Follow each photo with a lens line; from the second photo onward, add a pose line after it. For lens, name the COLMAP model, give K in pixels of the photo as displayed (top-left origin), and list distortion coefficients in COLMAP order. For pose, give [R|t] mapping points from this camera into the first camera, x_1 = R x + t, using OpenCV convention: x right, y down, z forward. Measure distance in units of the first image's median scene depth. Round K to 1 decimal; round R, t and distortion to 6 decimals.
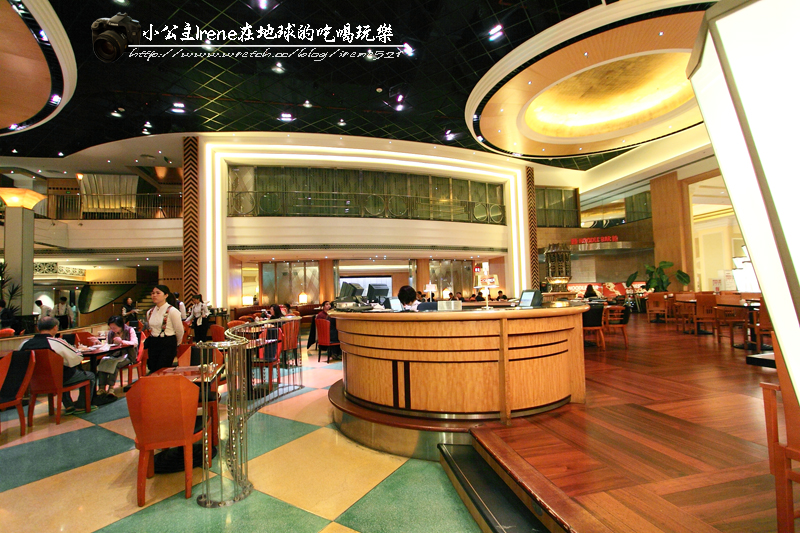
lens RADIAL K [[355.3, 0, 400.0], [0, 355.3, 266.5], [0, 0, 1]] dist [0.000821, 0.000051]
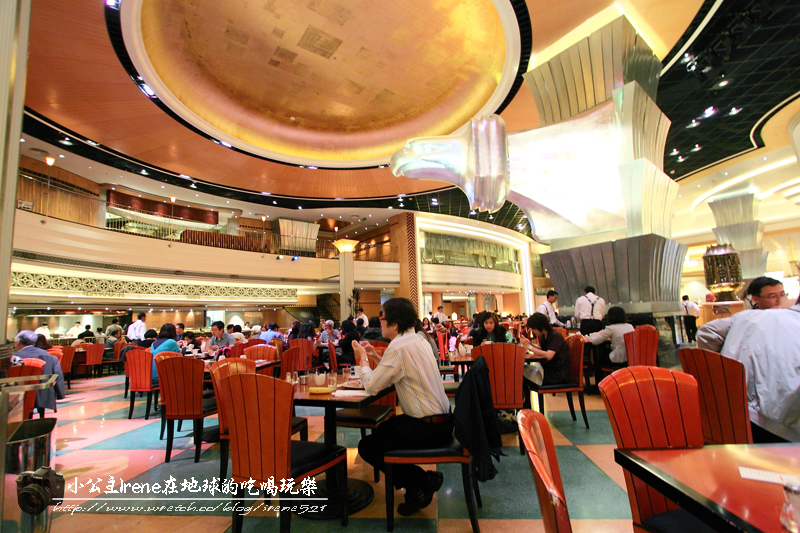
lens RADIAL K [[355.3, 0, 400.0], [0, 355.3, 266.5], [0, 0, 1]] dist [0.000821, 0.000051]
pose [[0.902677, 0.062350, 0.425777, -1.048194], [-0.027480, 0.995780, -0.087561, 0.010947], [-0.429440, 0.067339, 0.900581, -0.312798]]
